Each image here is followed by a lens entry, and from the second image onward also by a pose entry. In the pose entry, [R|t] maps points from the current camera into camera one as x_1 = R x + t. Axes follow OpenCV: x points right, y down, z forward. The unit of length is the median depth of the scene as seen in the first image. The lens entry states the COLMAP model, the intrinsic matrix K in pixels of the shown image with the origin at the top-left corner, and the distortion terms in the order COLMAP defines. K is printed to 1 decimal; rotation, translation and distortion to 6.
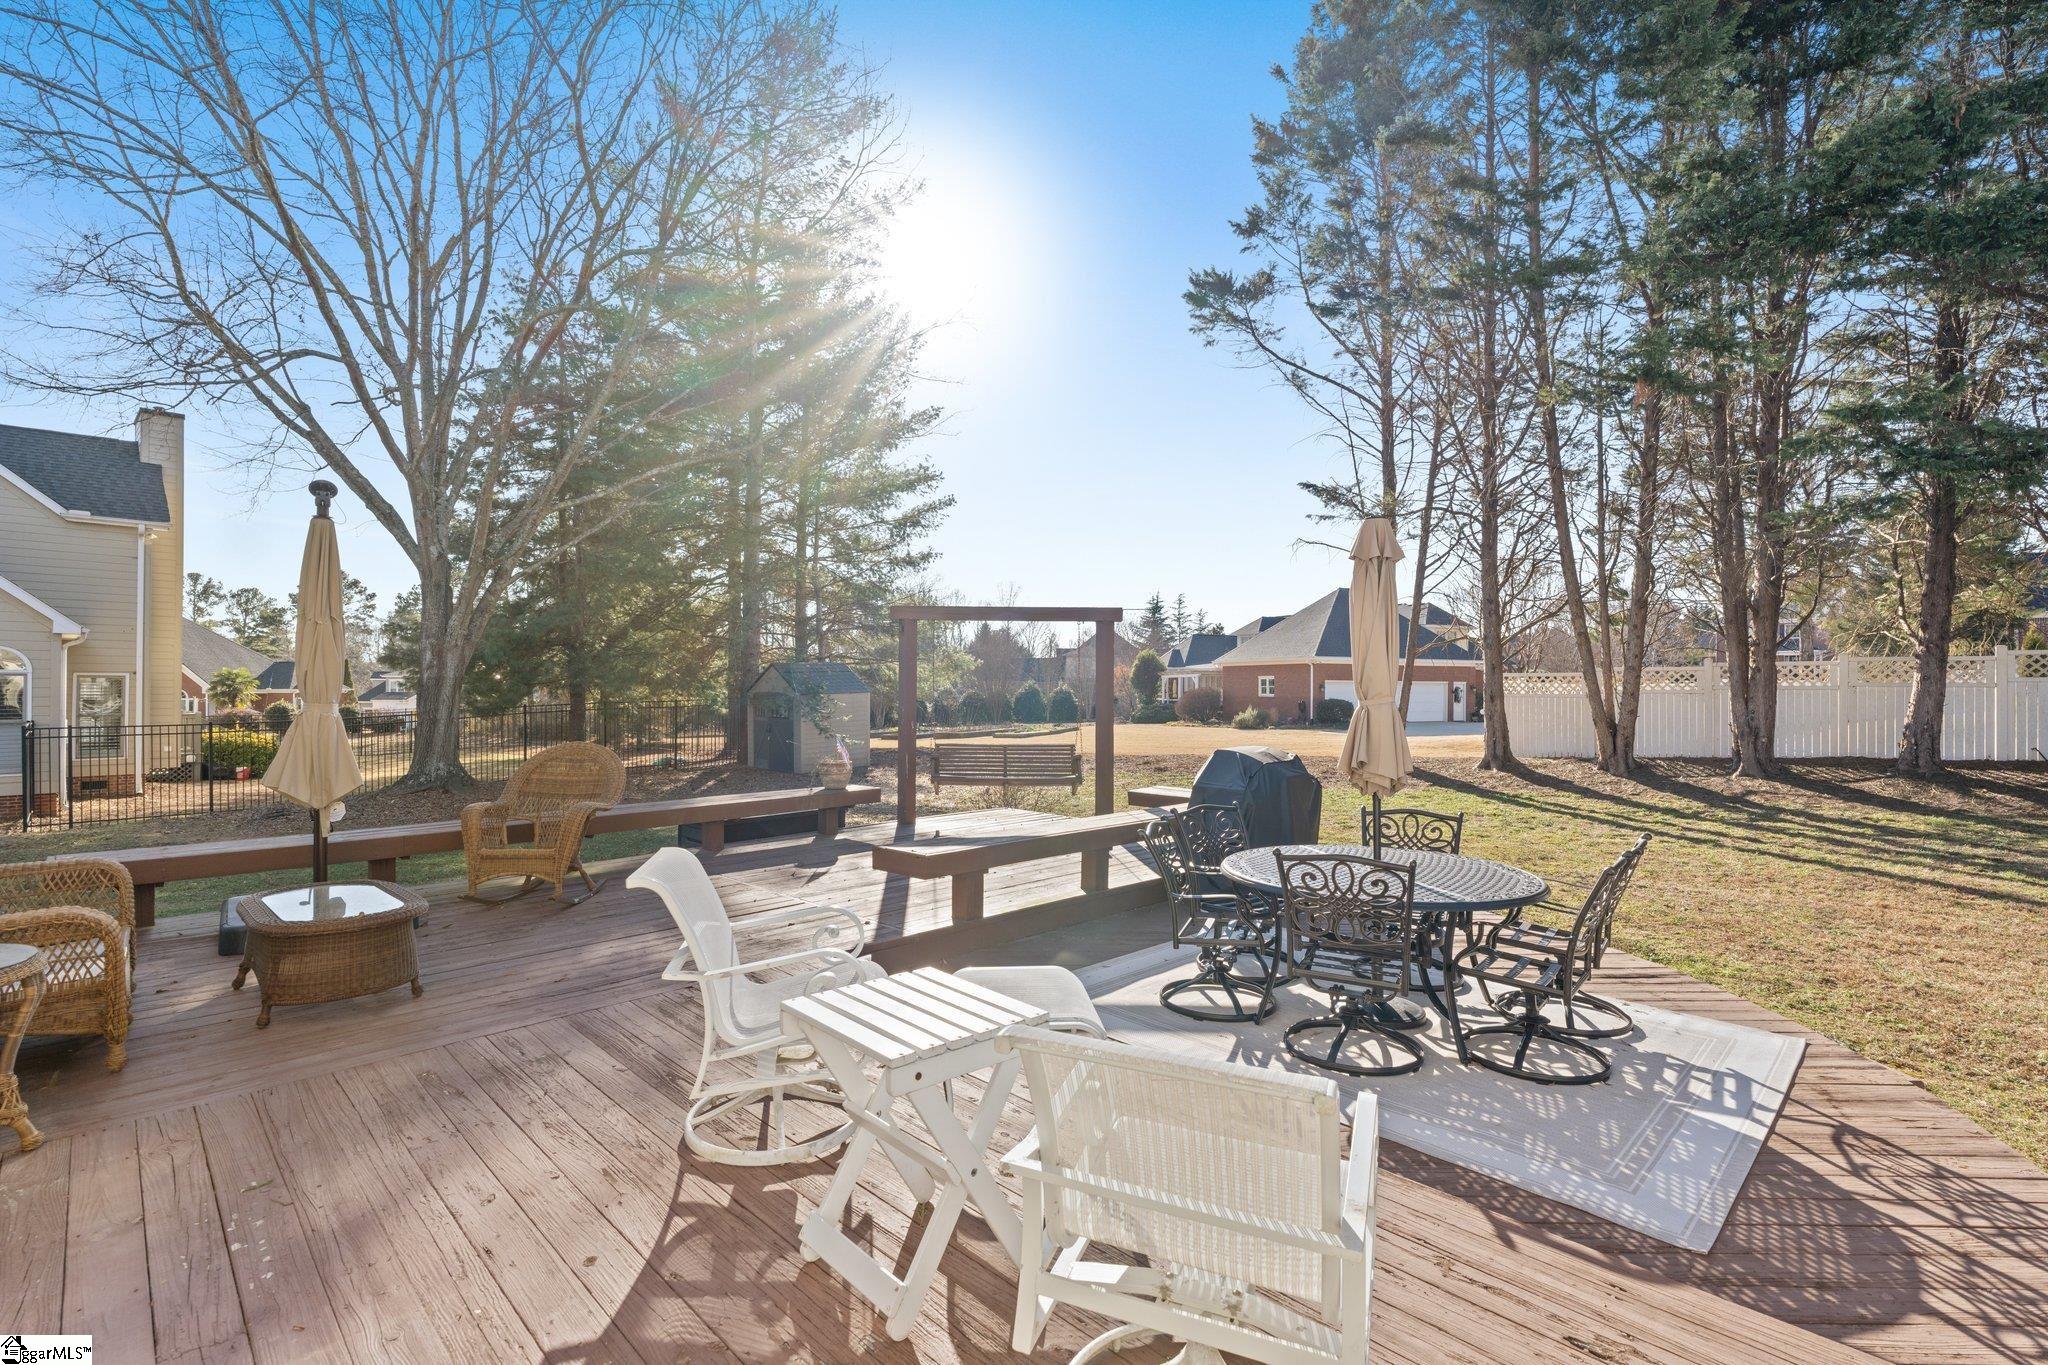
lens RADIAL K [[935.3, 0, 1014.1], [0, 935.3, 684.4], [0, 0, 1]] dist [-0.000079, 0.000179]
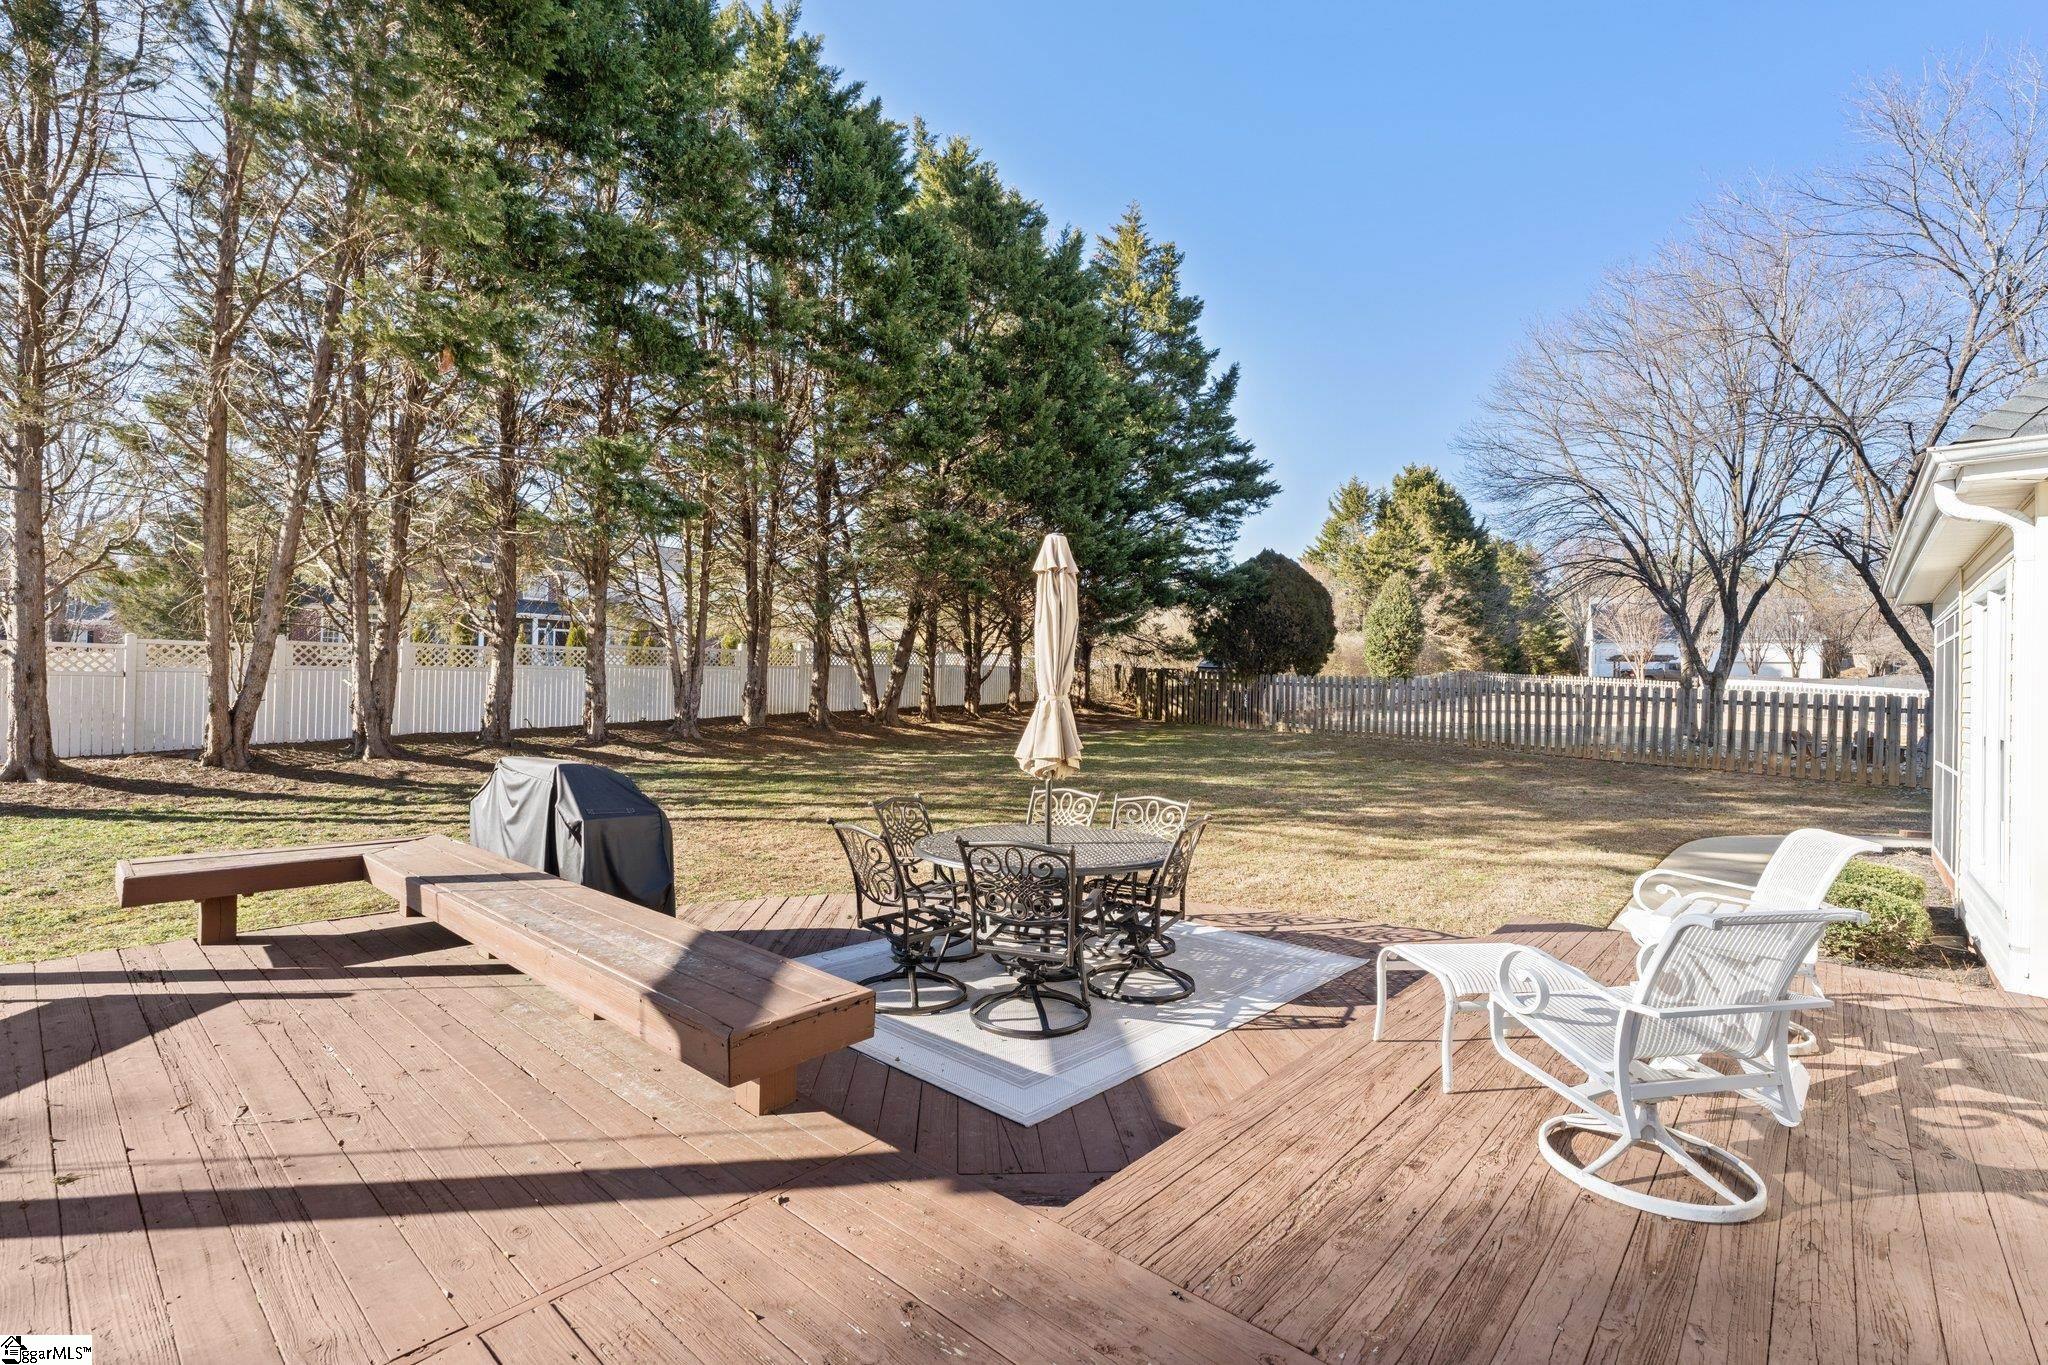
lens RADIAL K [[935.3, 0, 1014.1], [0, 935.3, 684.4], [0, 0, 1]] dist [-0.000079, 0.000179]
pose [[-0.055027, -0.001138, 0.998484, -0.254388], [-0.026801, 0.999641, -0.000338, 0.001412], [-0.998125, -0.026779, -0.055038, 0.375016]]
